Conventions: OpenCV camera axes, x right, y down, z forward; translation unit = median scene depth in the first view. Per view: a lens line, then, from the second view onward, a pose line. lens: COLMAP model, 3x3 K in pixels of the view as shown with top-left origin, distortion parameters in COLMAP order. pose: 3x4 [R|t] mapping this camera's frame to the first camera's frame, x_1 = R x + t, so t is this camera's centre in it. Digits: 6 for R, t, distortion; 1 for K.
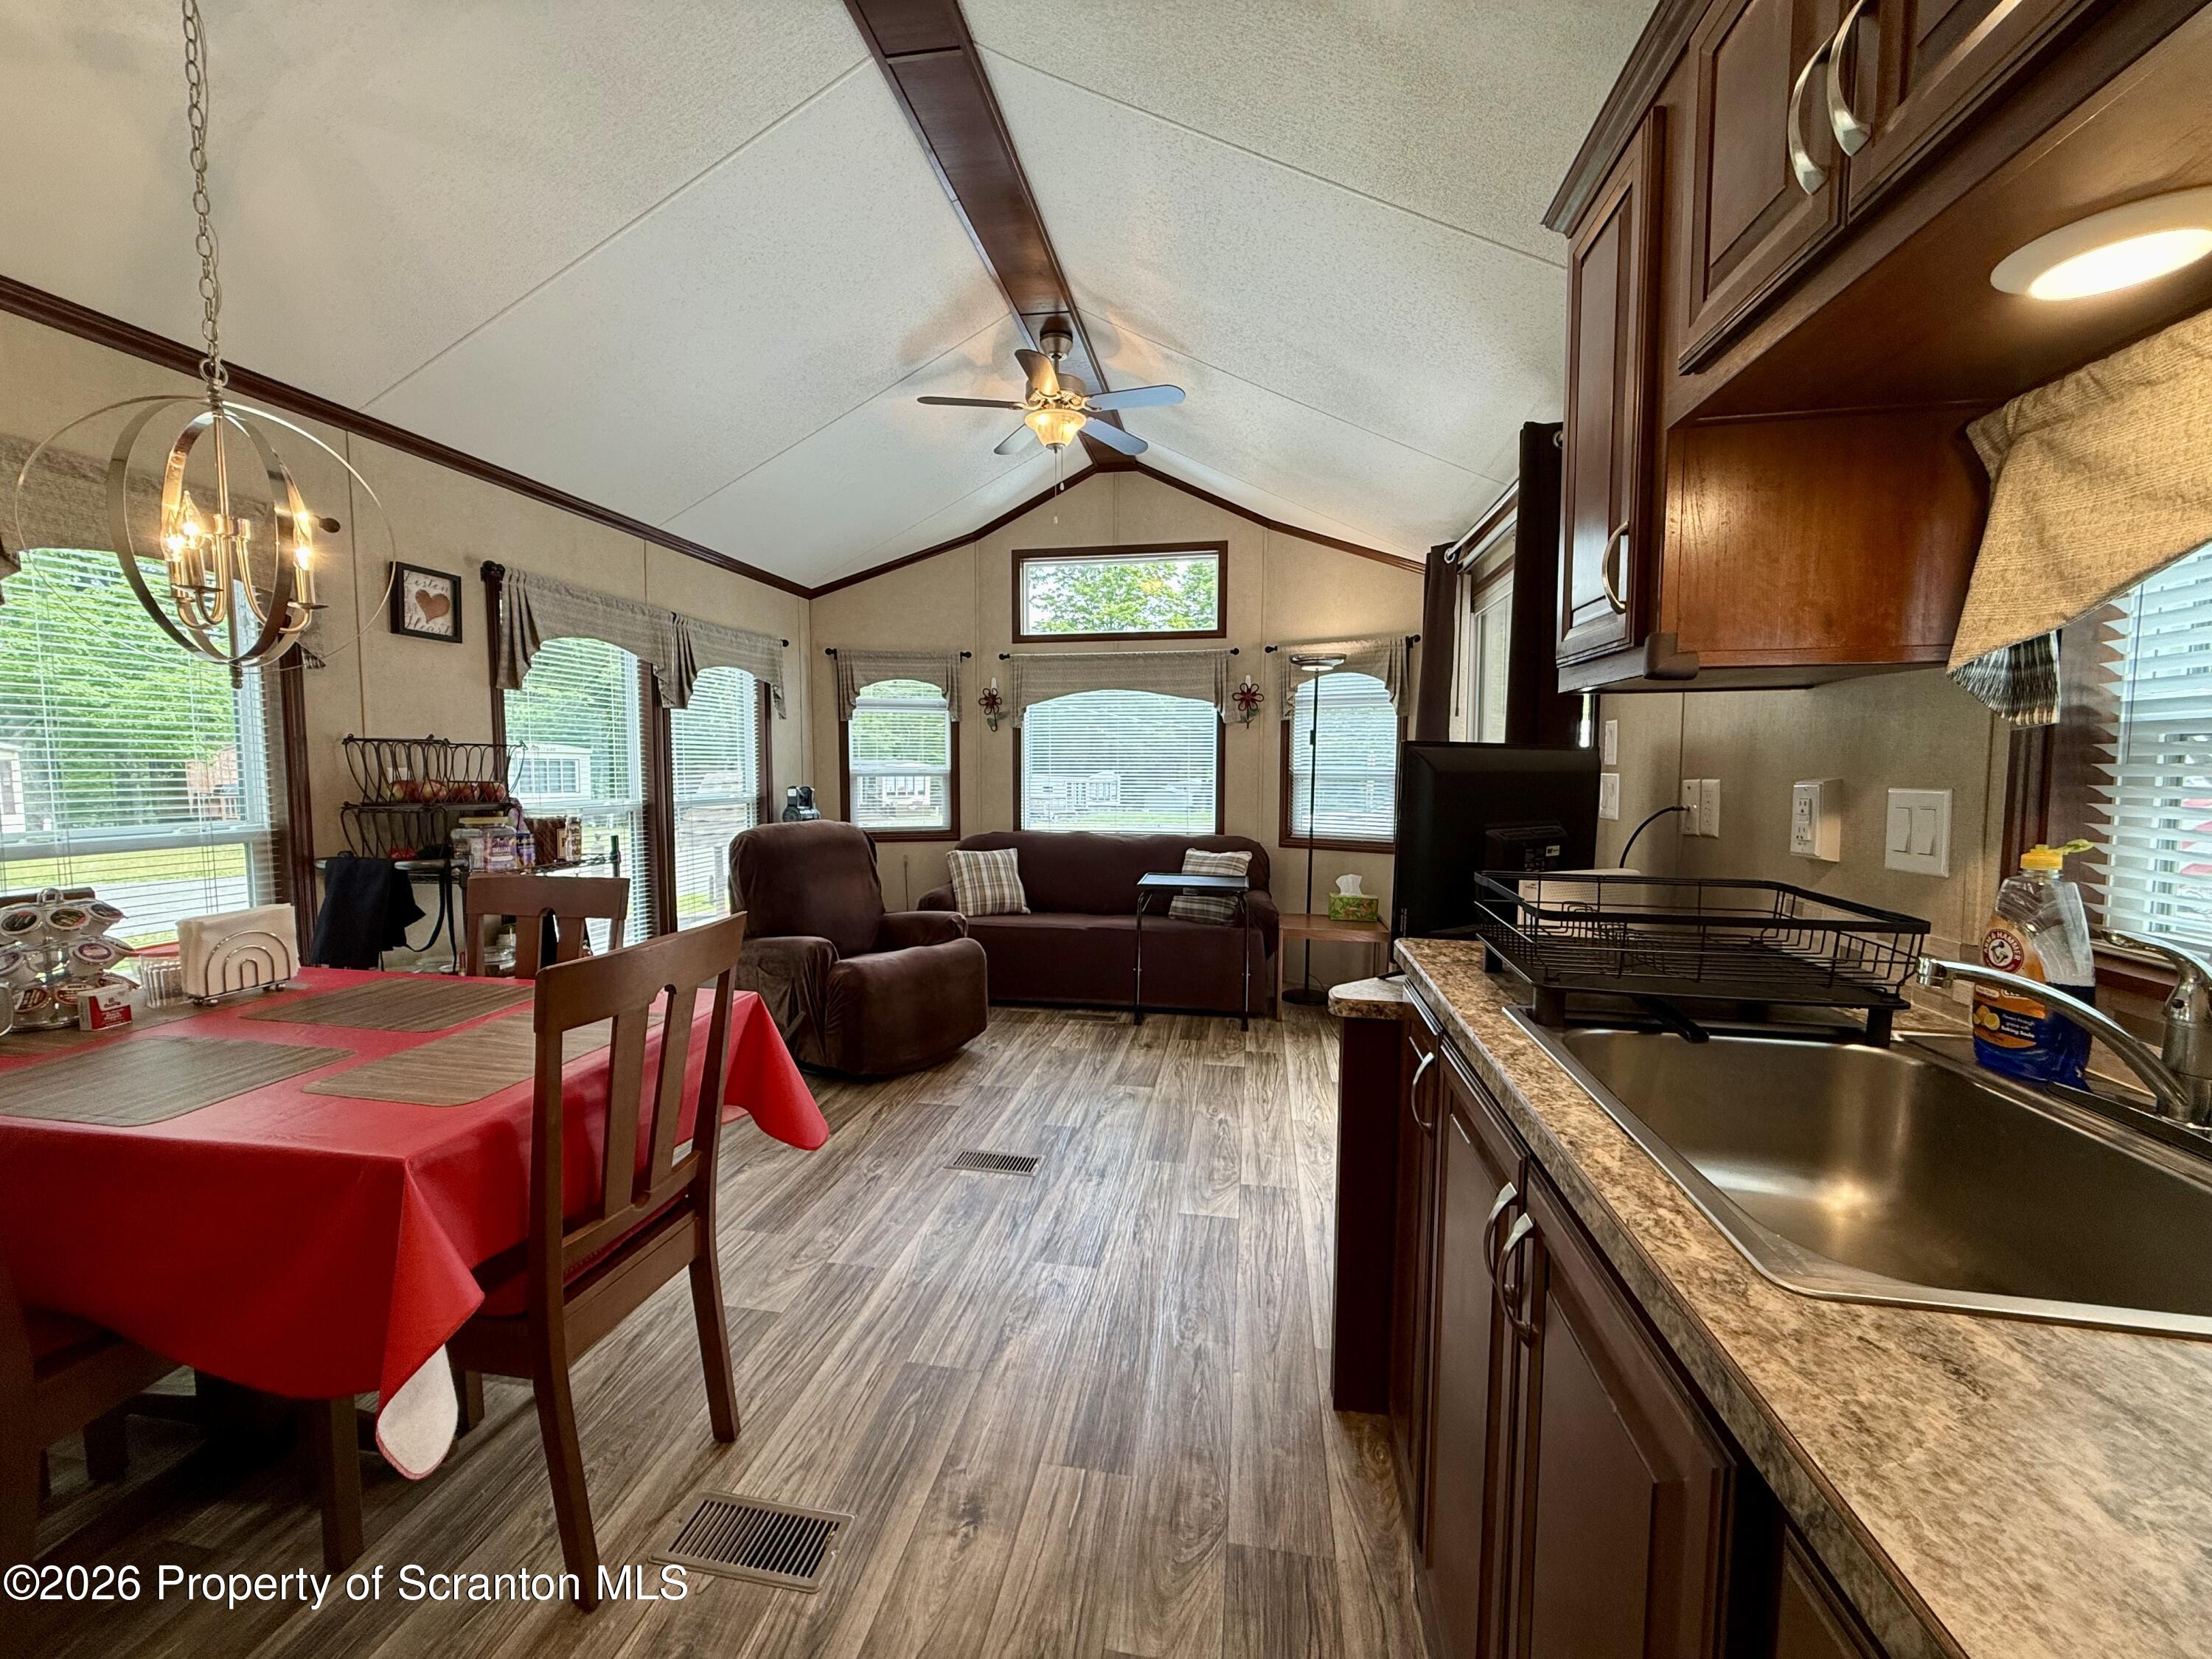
lens RADIAL K [[877.2, 0, 1097.9], [0, 877.2, 828.8], [0, 0, 1]] dist [0.001094, -0.000012]
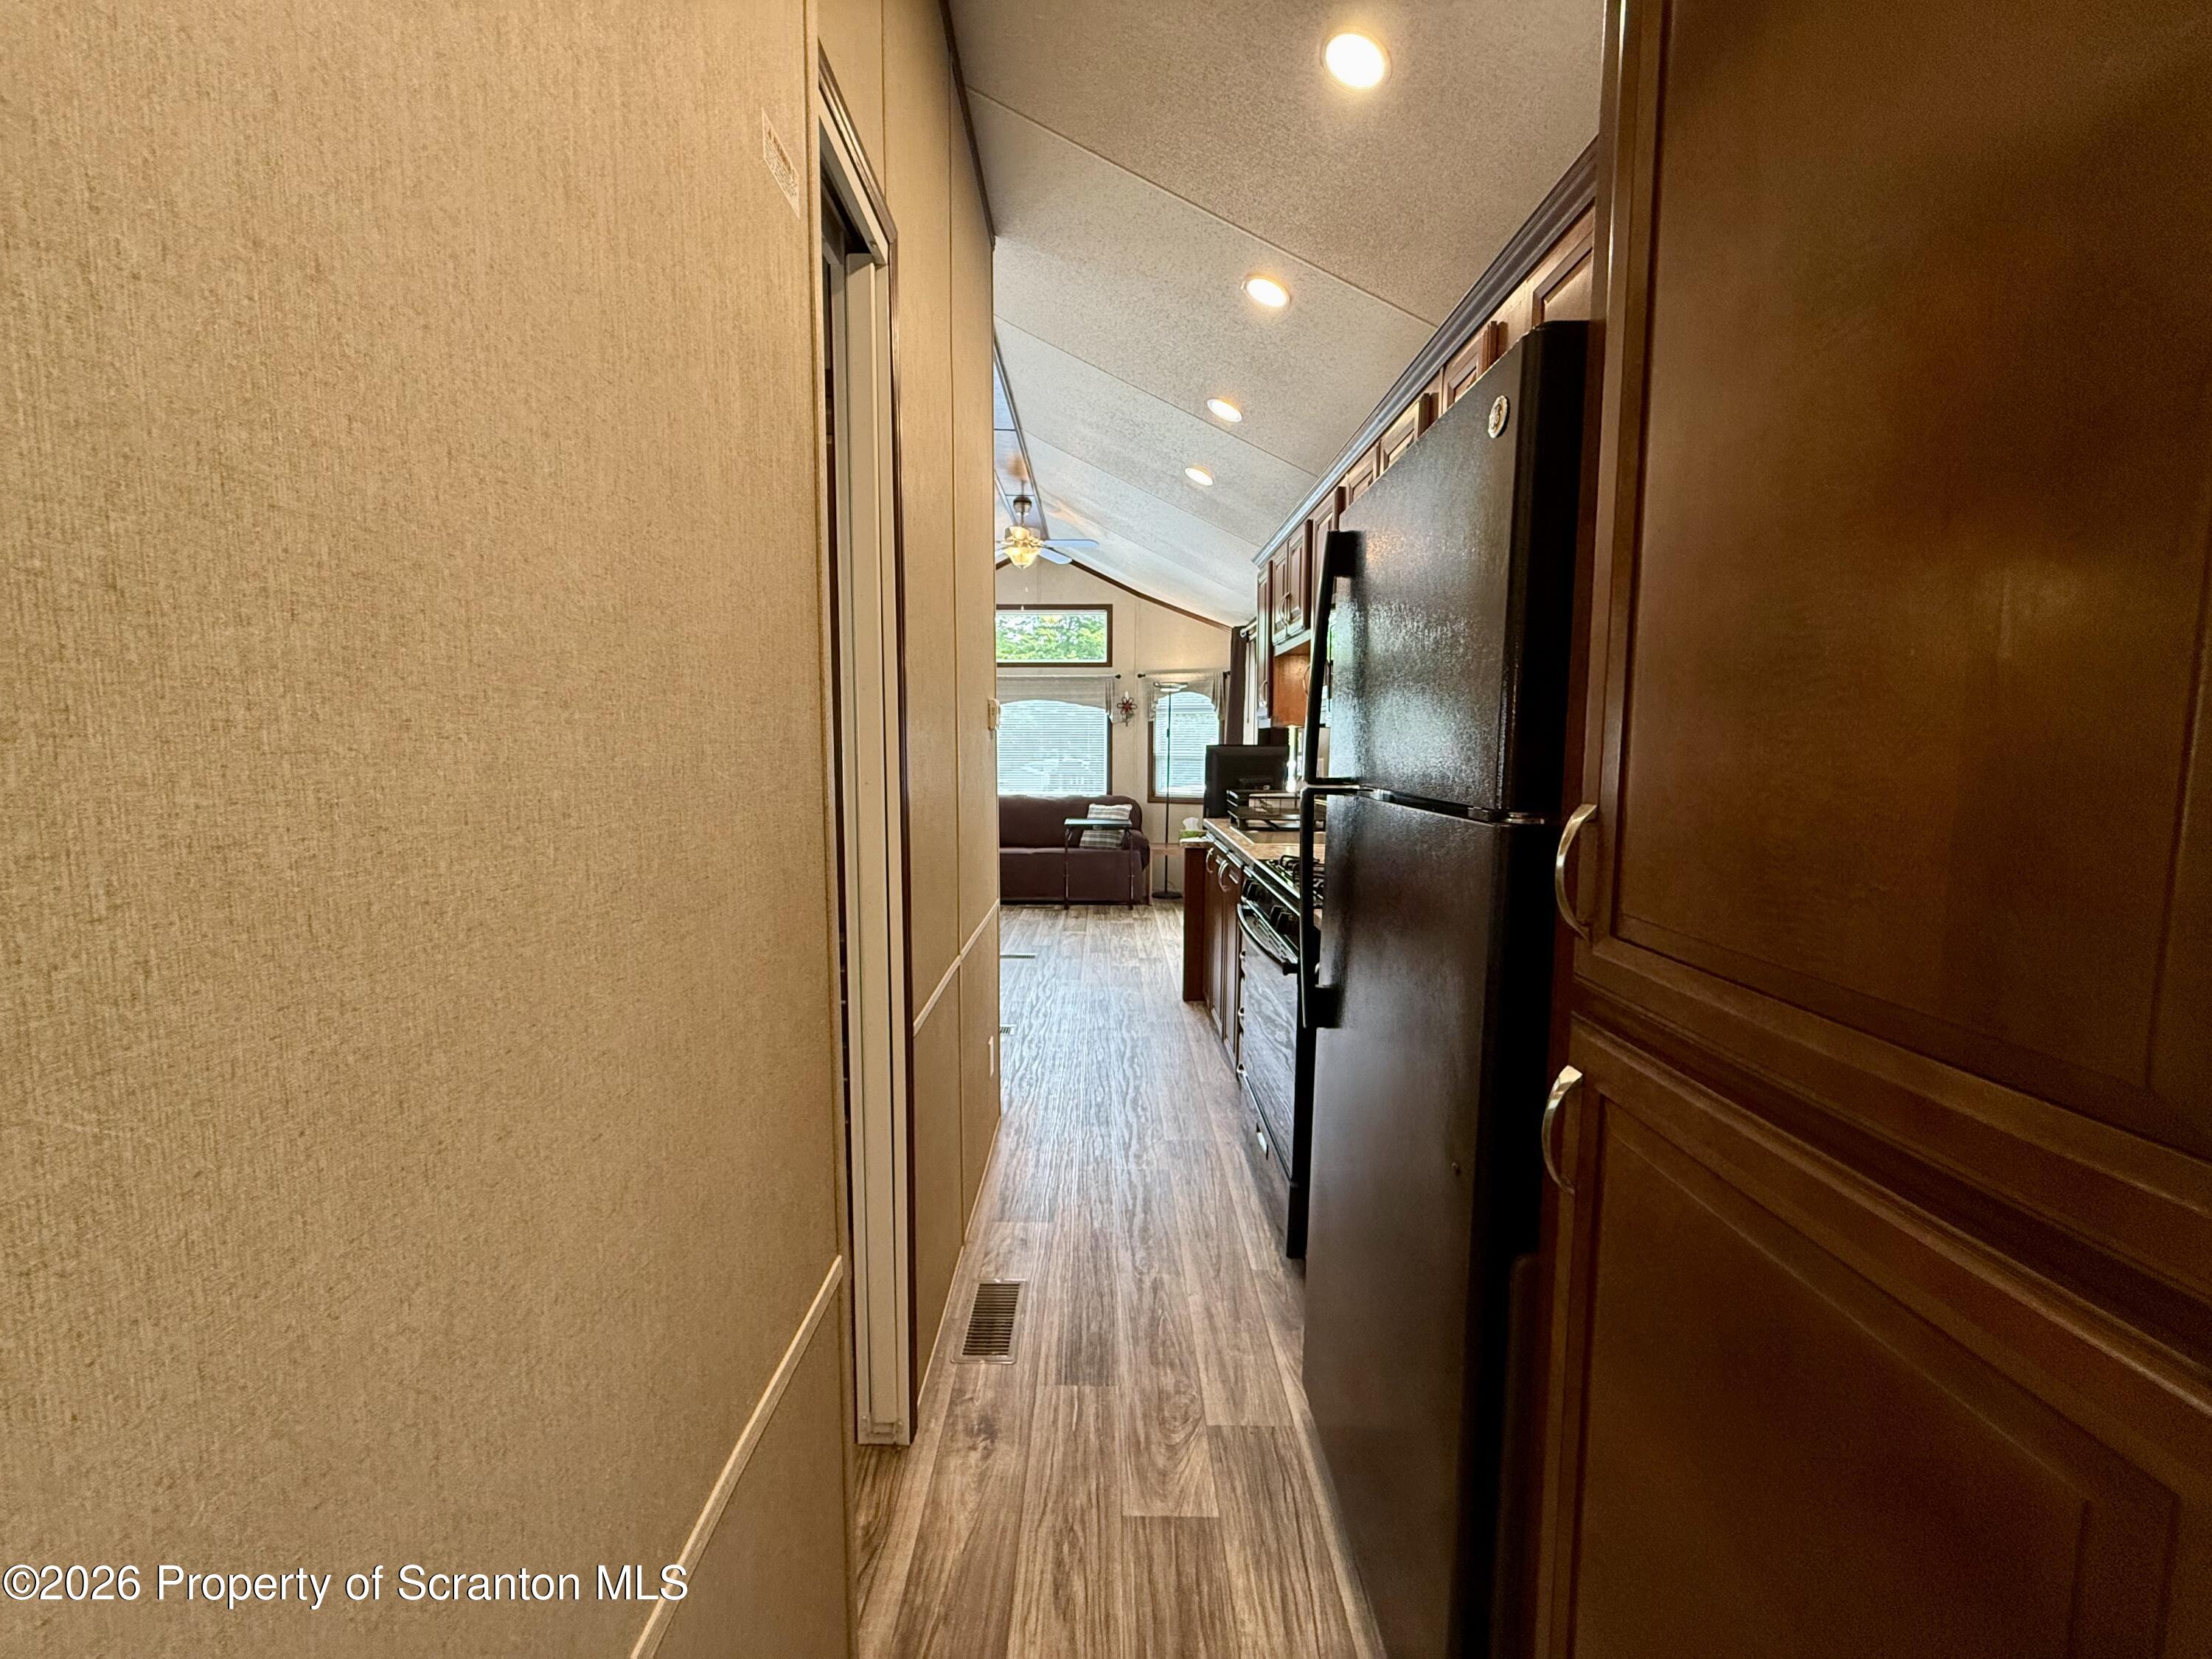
lens RADIAL K [[877.2, 0, 1097.9], [0, 877.2, 828.8], [0, 0, 1]] dist [0.001094, -0.000012]
pose [[0.985839, -0.015072, 0.167017, -0.149163], [0.012090, 0.999749, 0.018859, 0.038518], [-0.167259, -0.016572, 0.985774, -0.550914]]
